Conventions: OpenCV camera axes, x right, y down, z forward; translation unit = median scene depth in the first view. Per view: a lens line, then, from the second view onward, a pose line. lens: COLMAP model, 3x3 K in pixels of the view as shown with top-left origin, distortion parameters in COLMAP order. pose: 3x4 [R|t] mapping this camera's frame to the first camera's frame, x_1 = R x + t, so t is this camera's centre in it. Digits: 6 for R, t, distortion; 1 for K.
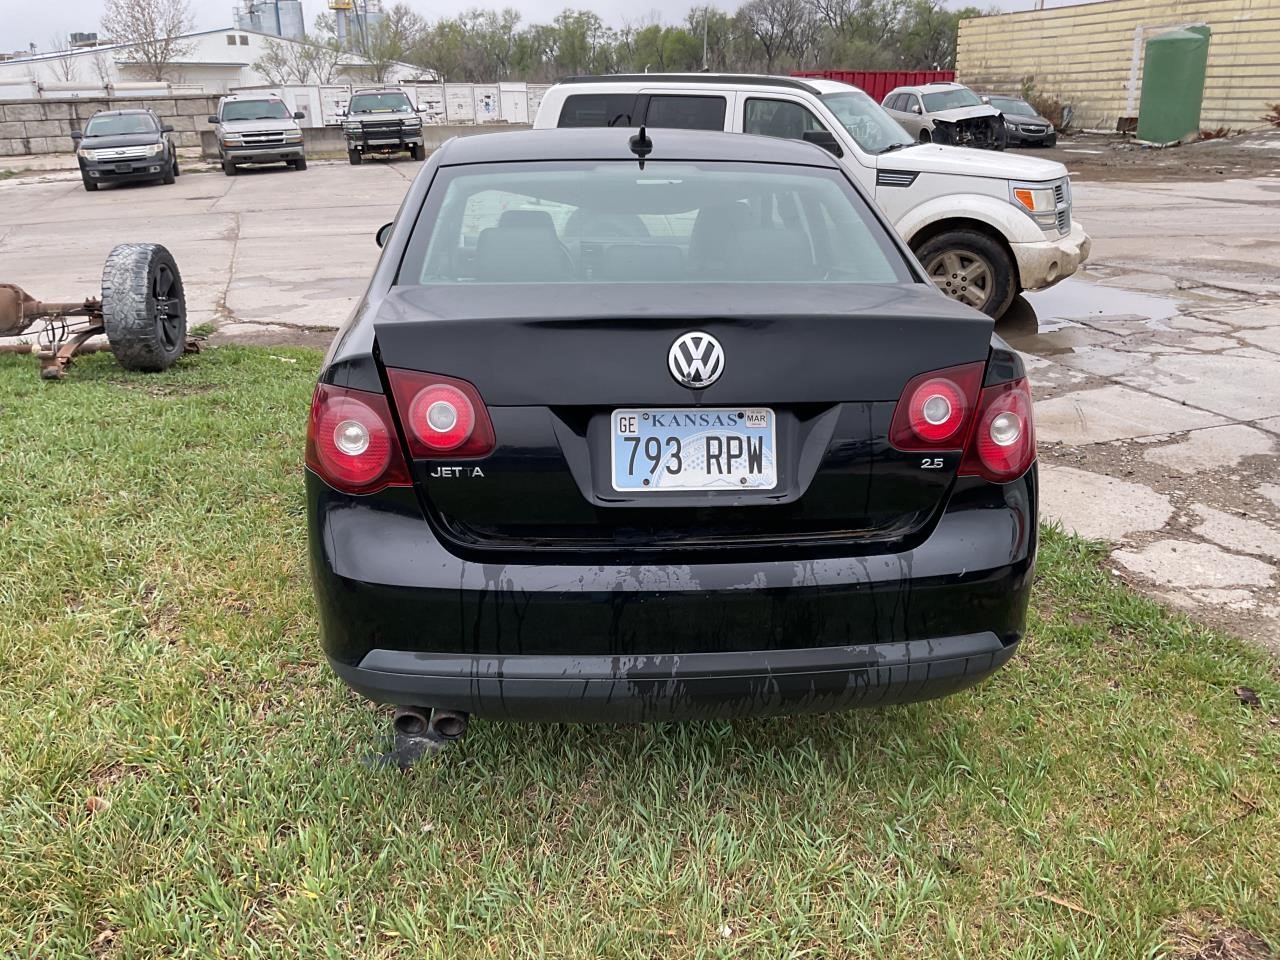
lens RADIAL K [[1111.2, 0, 640.0], [0, 1111.2, 480.0], [0, 0, 1]] dist [0.012191, -0.013858]
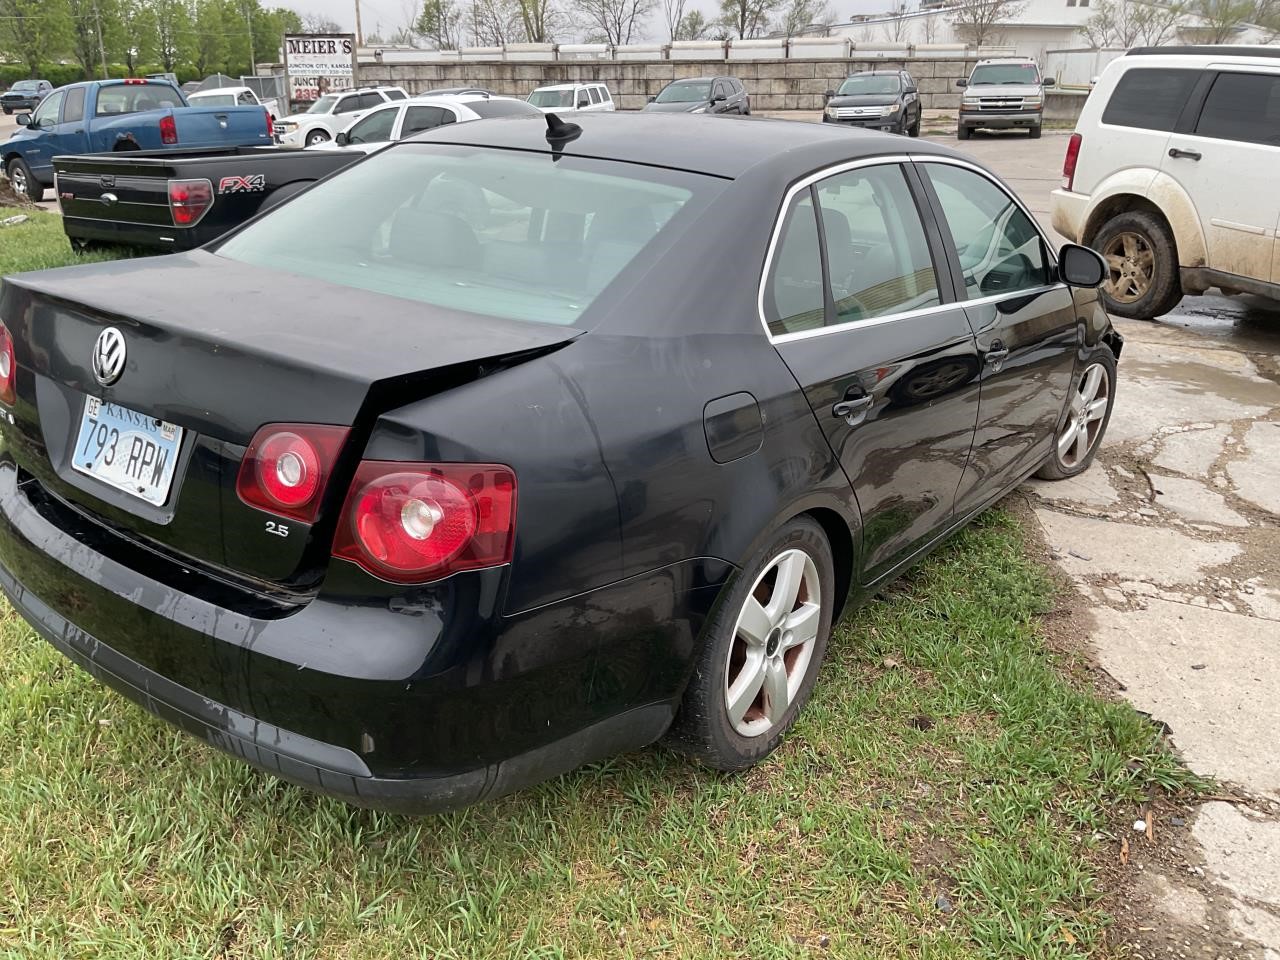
lens RADIAL K [[1111.2, 0, 640.0], [0, 1111.2, 480.0], [0, 0, 1]] dist [0.012191, -0.013858]
pose [[0.755624, 0.252921, -0.604204, 0.104554], [-0.234361, 0.965771, 0.111180, -0.022552], [0.611643, 0.057592, 0.789035, 0.053209]]
